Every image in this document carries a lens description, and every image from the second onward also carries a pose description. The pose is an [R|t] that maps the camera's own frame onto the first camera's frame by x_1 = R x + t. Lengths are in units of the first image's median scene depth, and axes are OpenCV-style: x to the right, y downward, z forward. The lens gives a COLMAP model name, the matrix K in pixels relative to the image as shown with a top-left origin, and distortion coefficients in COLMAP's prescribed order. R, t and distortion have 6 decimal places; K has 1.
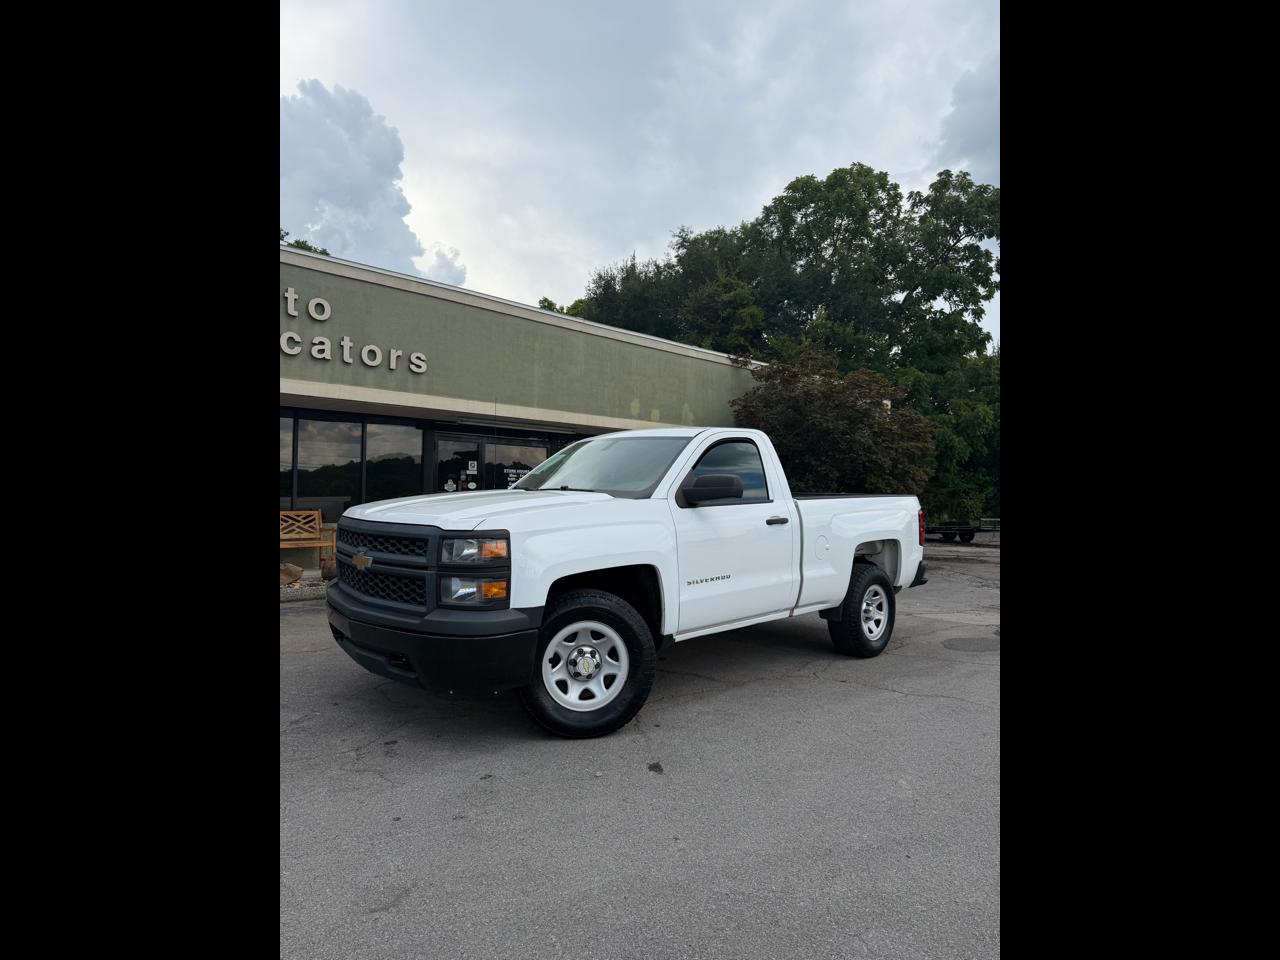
lens RADIAL K [[661.3, 0, 640.0], [0, 661.3, 480.0], [0, 0, 1]] dist [0.043970, -0.058825]
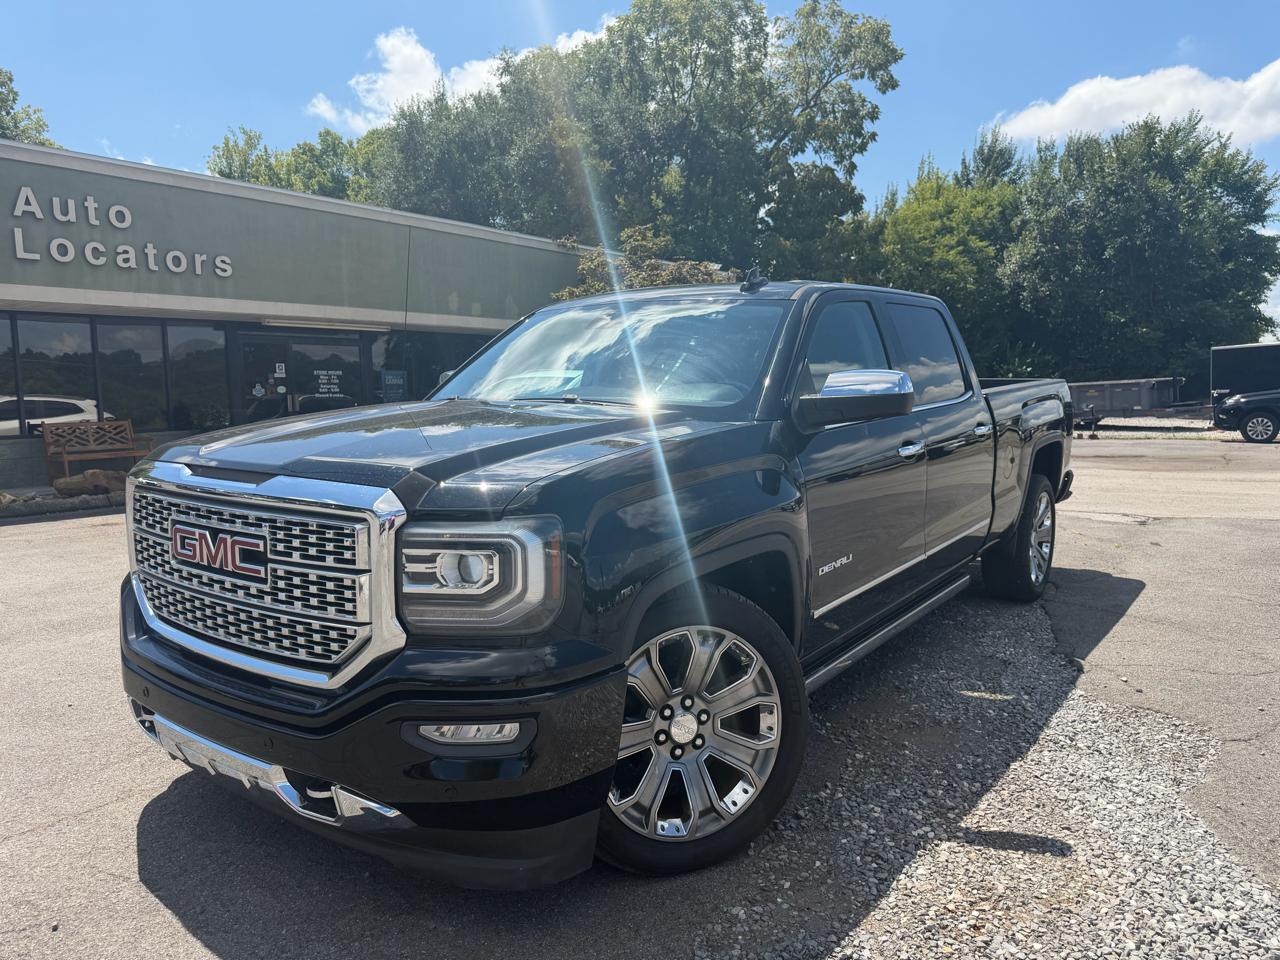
lens RADIAL K [[887.4, 0, 636.2], [0, 887.4, 484.3], [0, 0, 1]] dist [-0.007705, 0.006580]
pose [[0.983119, -0.049139, 0.176247, 0.016289], [0.025462, 0.990632, 0.134166, -0.013704], [-0.181189, -0.127414, 0.975160, -0.337935]]
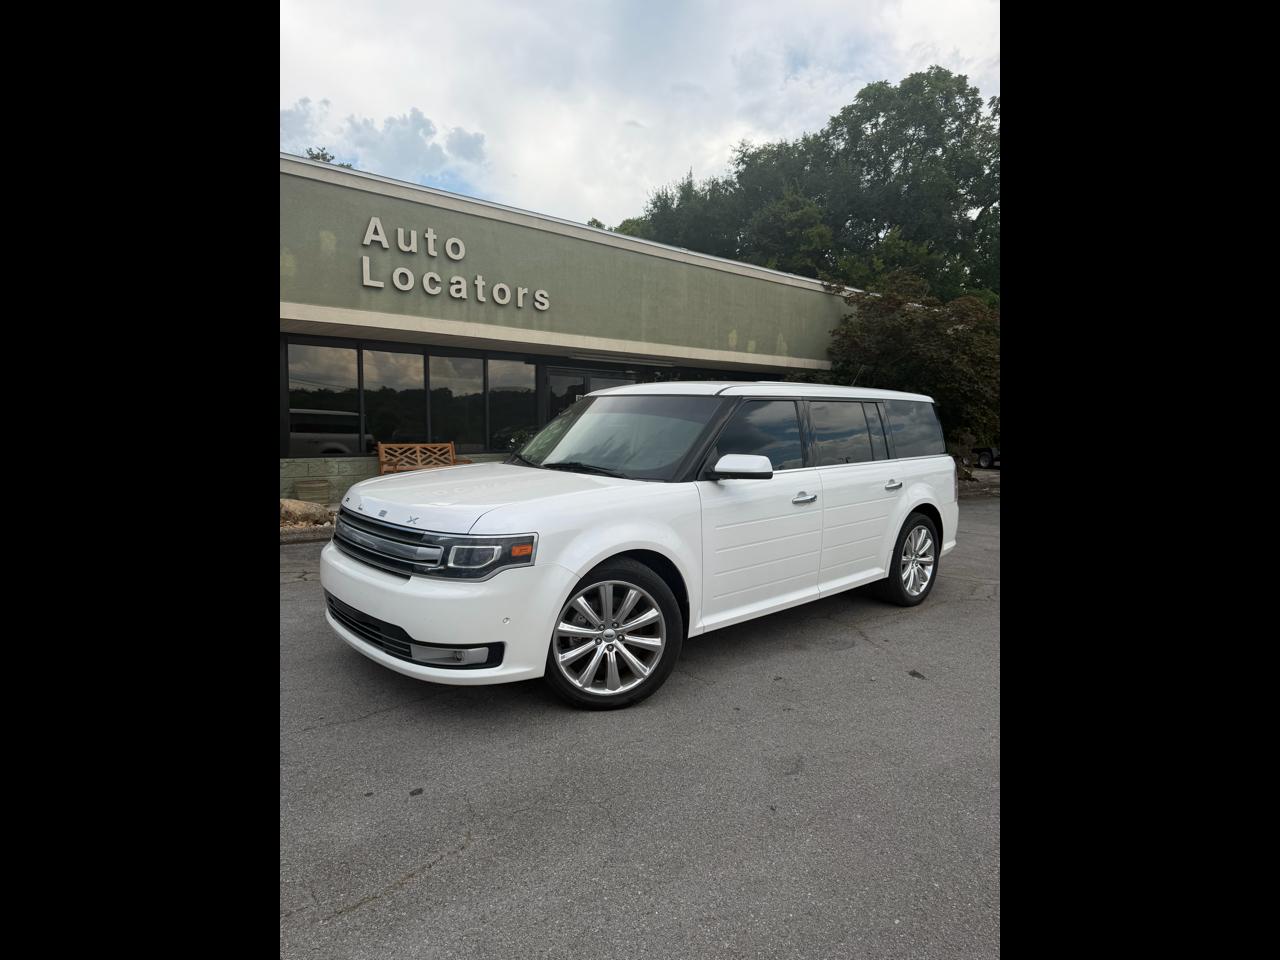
lens RADIAL K [[661.4, 0, 638.8], [0, 661.4, 476.7], [0, 0, 1]] dist [0.055616, -0.073328]
pose [[0.998508, 0.000508, -0.054612, -0.098792], [0.005268, 0.994399, 0.105556, -0.008839], [0.054359, -0.105686, 0.992913, -0.035949]]
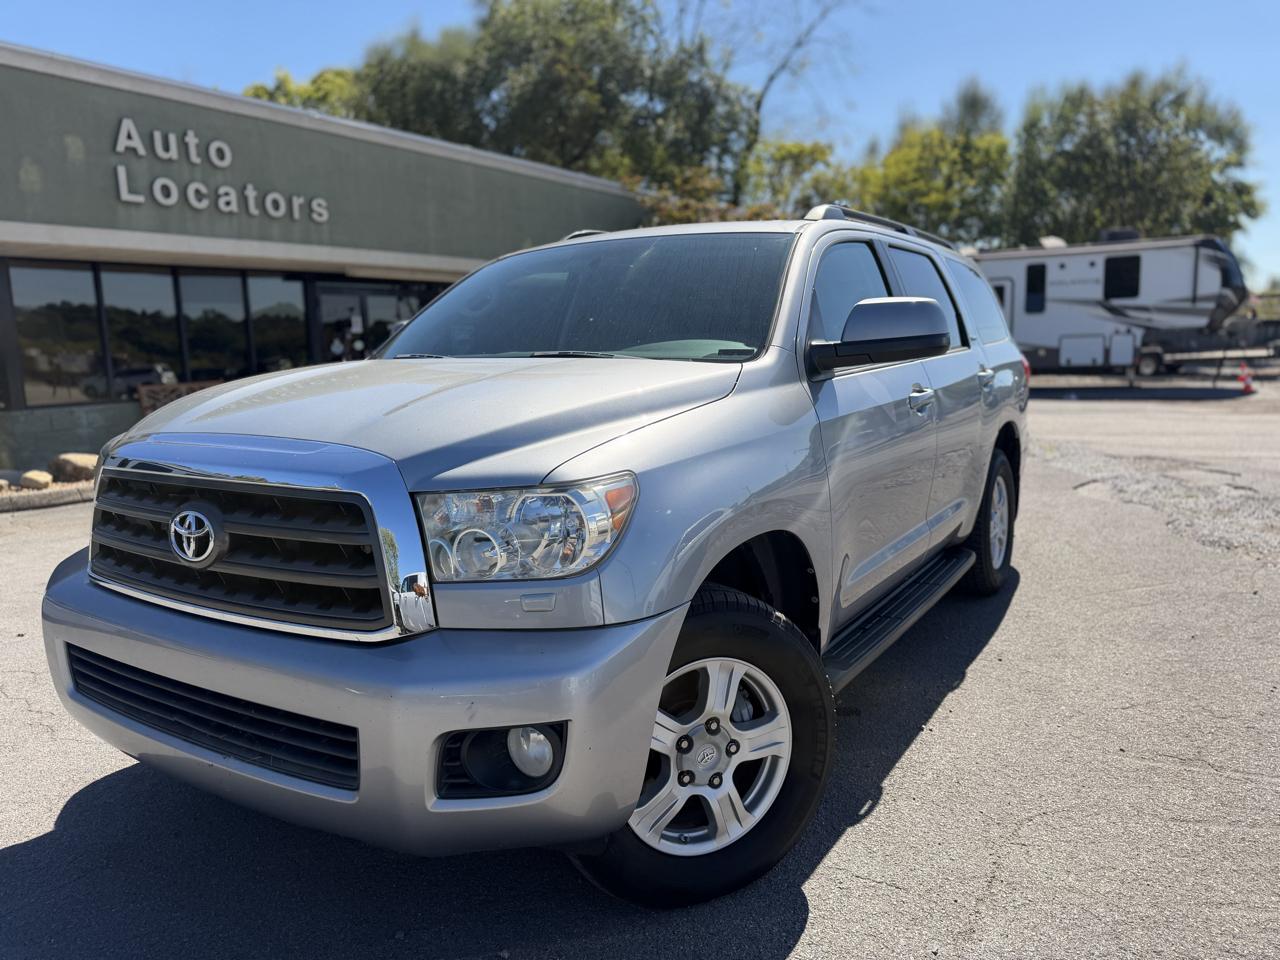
lens RADIAL K [[887.7, 0, 628.3], [0, 887.7, 473.1], [0, 0, 1]] dist [0.002057, 0.000985]
pose [[0.966914, -0.081338, 0.241788, -0.194897], [0.038219, 0.983298, 0.177944, -0.019679], [-0.252223, -0.162815, 0.953874, -0.241533]]
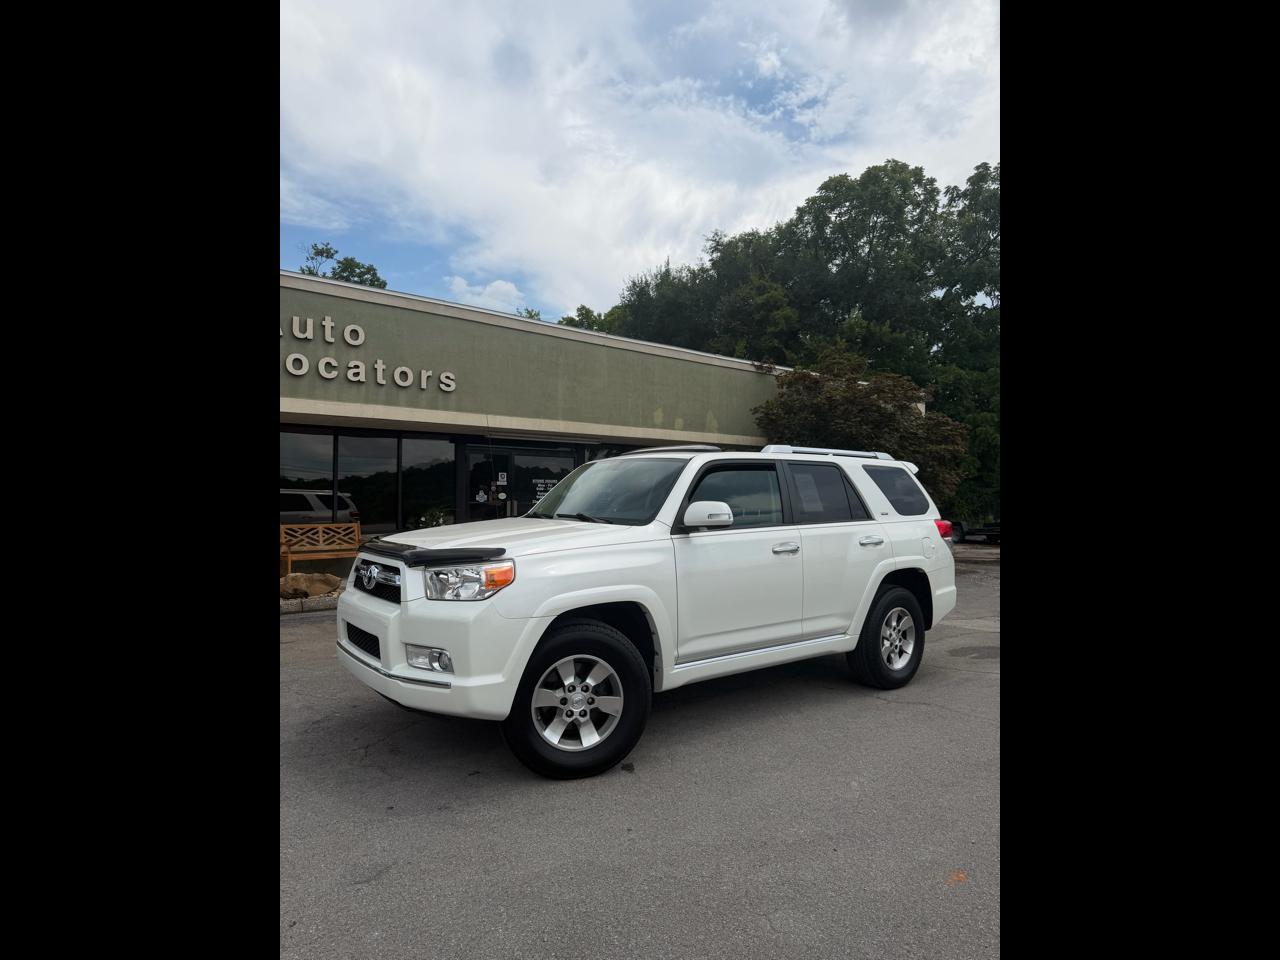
lens RADIAL K [[661.4, 0, 638.8], [0, 661.4, 476.7], [0, 0, 1]] dist [0.055616, -0.073328]
pose [[0.997590, -0.015556, -0.067622, 0.030824], [0.015043, 0.999854, -0.008085, -0.009716], [0.067738, 0.007049, 0.997678, -0.025588]]
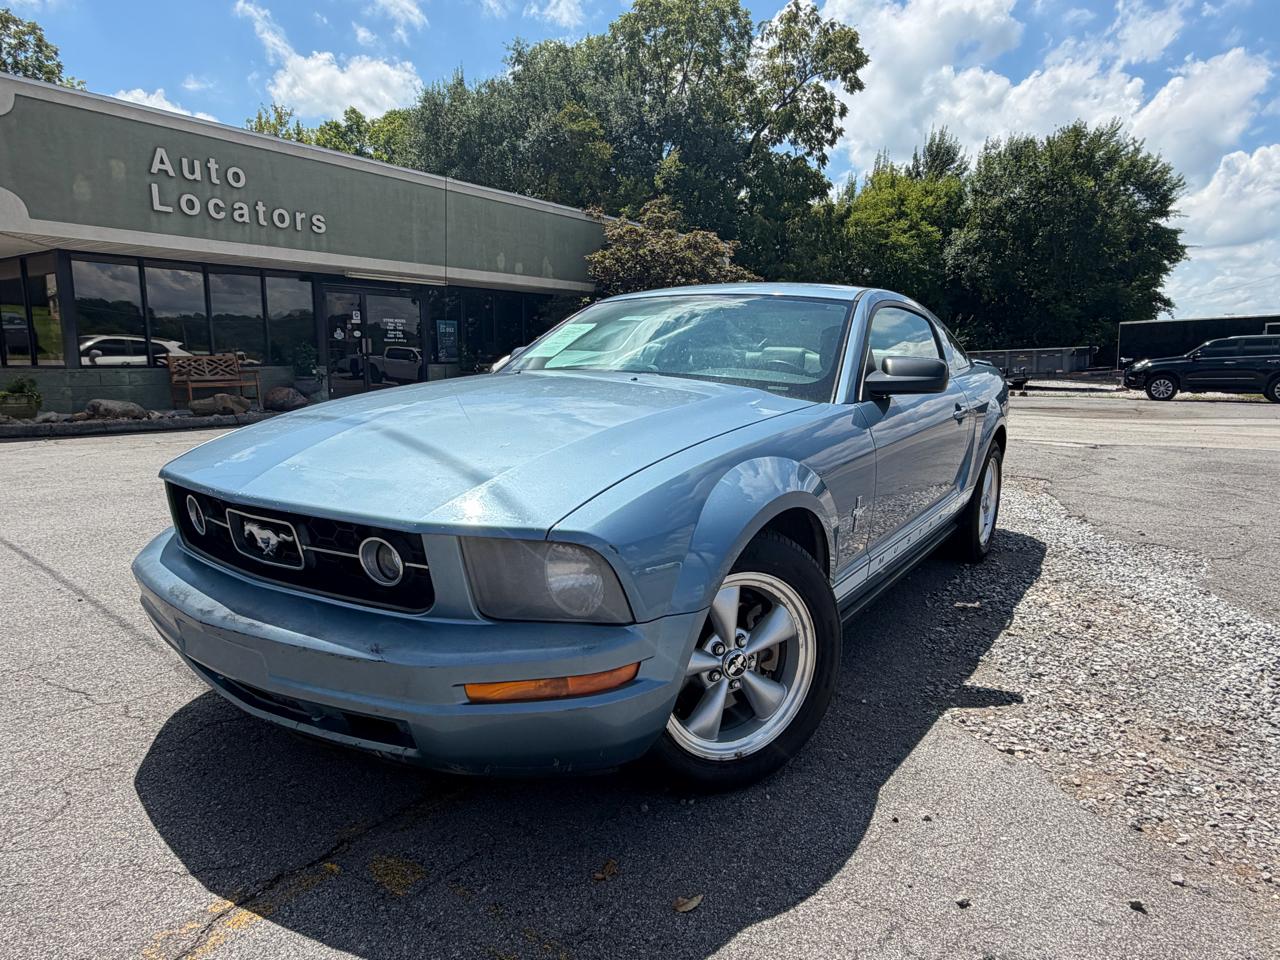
lens RADIAL K [[780.3, 0, 640.0], [0, 780.3, 480.0], [0, 0, 1]] dist [-0.023126, 0.022242]
pose [[0.975624, -0.044016, 0.214988, -0.078302], [0.002946, 0.982216, 0.187730, 0.005706], [-0.219428, -0.182521, 0.958404, -0.380713]]
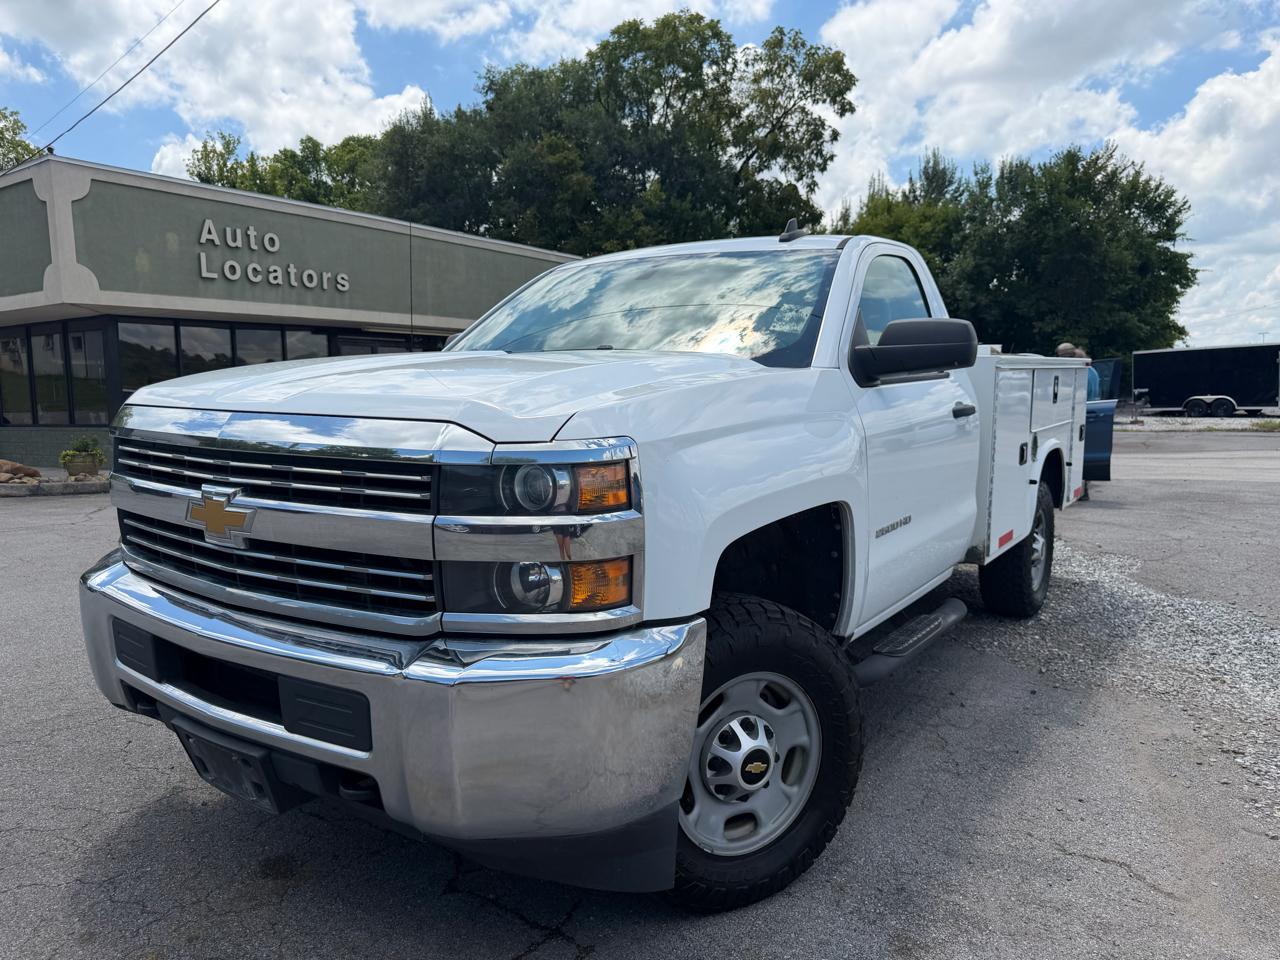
lens RADIAL K [[887.7, 0, 628.3], [0, 887.7, 473.1], [0, 0, 1]] dist [0.002057, 0.000985]
pose [[0.970282, -0.051074, 0.236525, -0.180911], [0.021871, 0.991981, 0.124483, -0.019411], [-0.240986, -0.115610, 0.963618, -0.539487]]
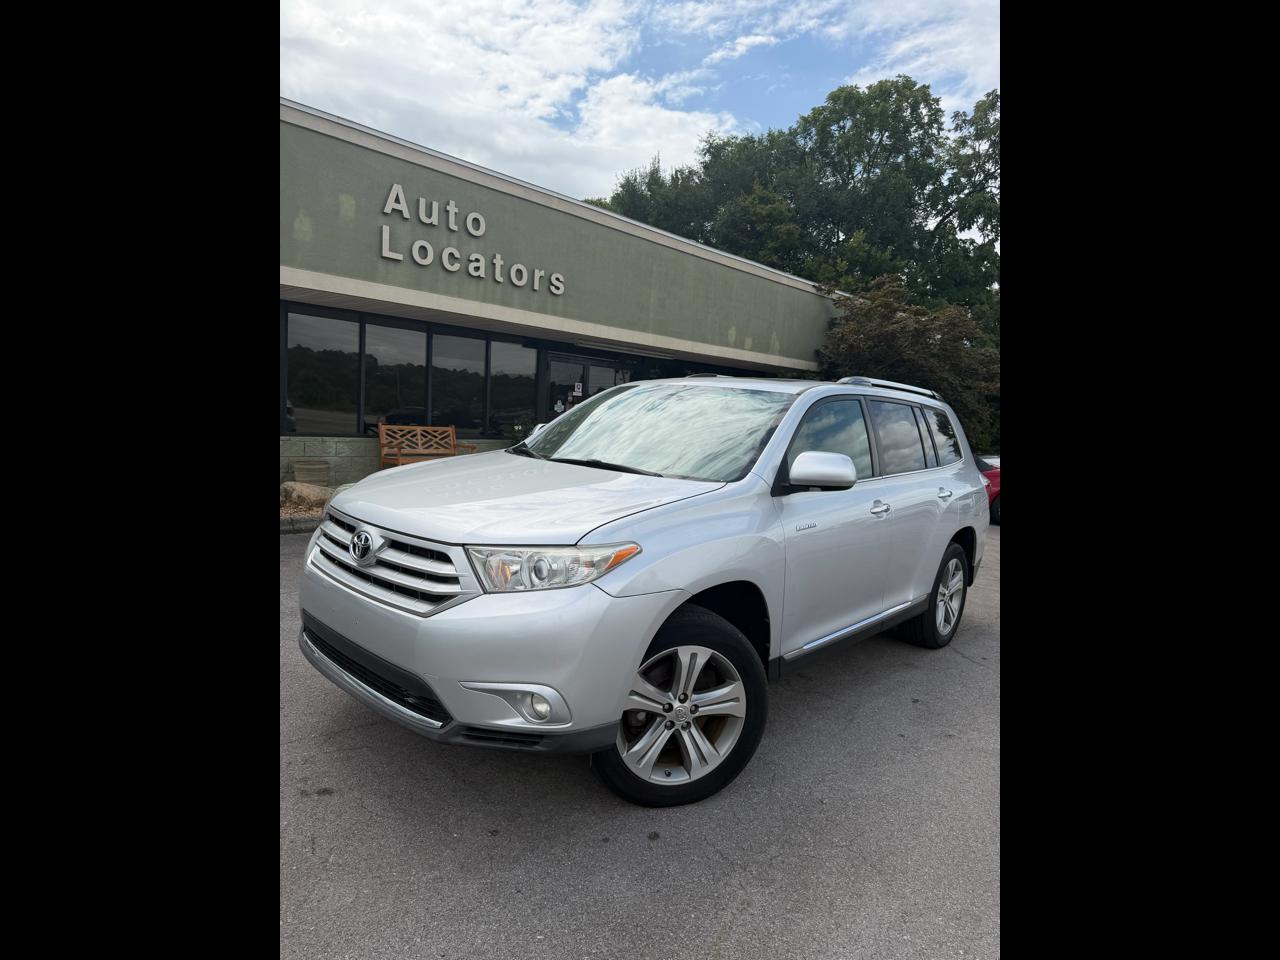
lens RADIAL K [[661.4, 0, 638.8], [0, 661.4, 476.7], [0, 0, 1]] dist [0.055616, -0.073328]
pose [[0.997911, 0.045238, 0.046116, -0.191071], [-0.050755, 0.990667, 0.126499, -0.017290], [-0.039963, -0.128575, 0.990894, -0.023150]]
